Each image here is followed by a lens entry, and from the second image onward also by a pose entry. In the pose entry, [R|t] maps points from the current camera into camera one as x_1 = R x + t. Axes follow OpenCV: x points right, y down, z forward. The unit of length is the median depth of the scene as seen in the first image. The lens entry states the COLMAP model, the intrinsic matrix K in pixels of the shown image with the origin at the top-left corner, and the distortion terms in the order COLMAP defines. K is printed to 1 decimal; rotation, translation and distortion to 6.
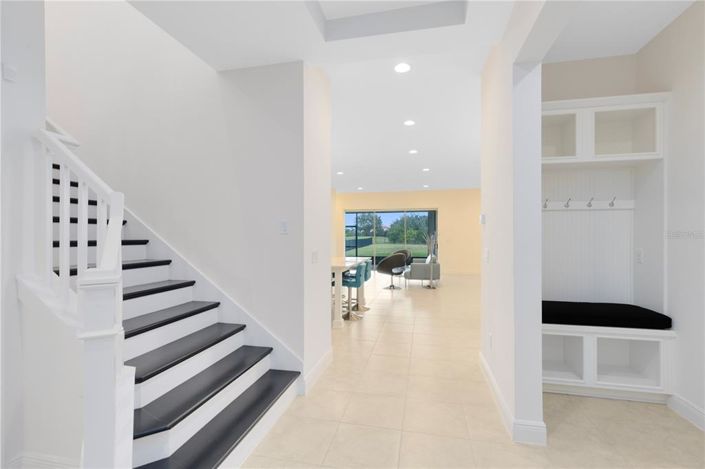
lens RADIAL K [[322.6, 0, 352.3], [0, 322.6, 232.6], [0, 0, 1]] dist [-0.013498, -0.000564]
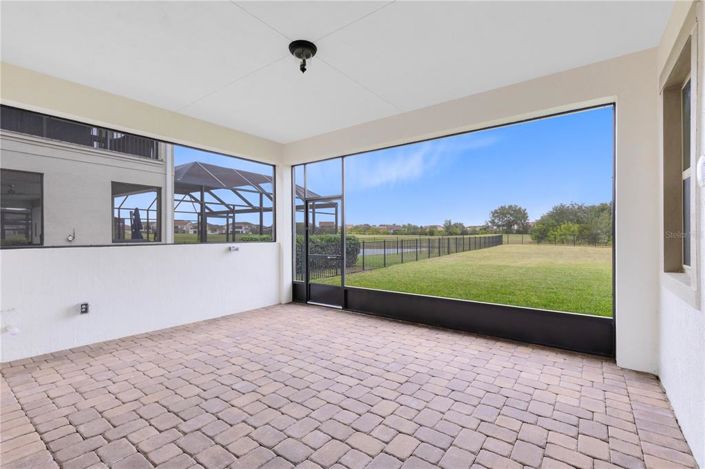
lens RADIAL K [[322.6, 0, 350.2], [0, 322.6, 236.9], [0, 0, 1]] dist [-0.013498, -0.000564]
pose [[0.910836, -0.003354, -0.412756, 0.157597], [0.010499, 0.999832, 0.015043, 0.016451], [0.412636, -0.018035, 0.910718, 0.702372]]
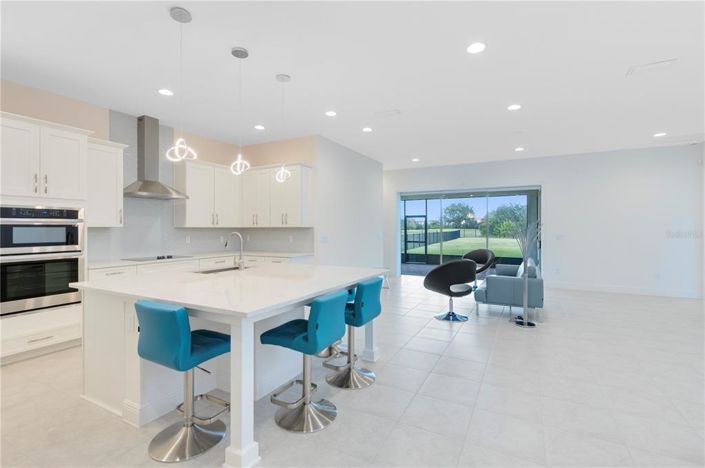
lens RADIAL K [[322.6, 0, 350.1], [0, 322.6, 232.9], [0, 0, 1]] dist [-0.013498, -0.000564]
pose [[0.960797, 0.002630, -0.277242, 0.051719], [0.004168, 0.999705, 0.023926, 0.001952], [0.277223, -0.024144, 0.960502, 0.187333]]
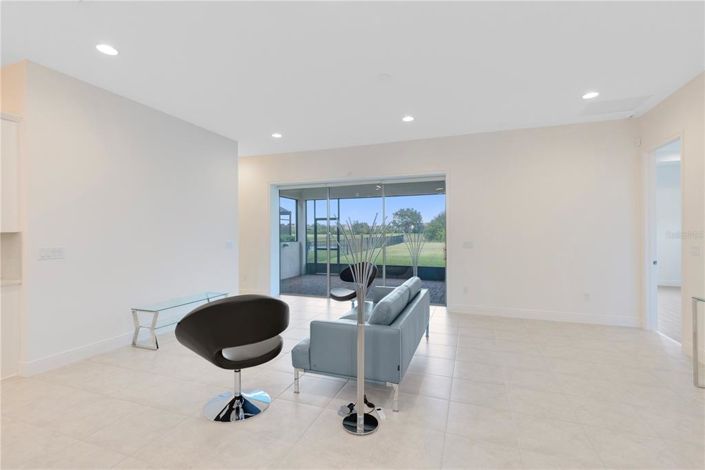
lens RADIAL K [[322.6, 0, 351.4], [0, 322.6, 236.0], [0, 0, 1]] dist [-0.013498, -0.000564]
pose [[0.990865, -0.002507, -0.134833, 0.128803], [0.005149, 0.999801, 0.019252, 0.003371], [0.134758, -0.019770, 0.990681, 0.341941]]
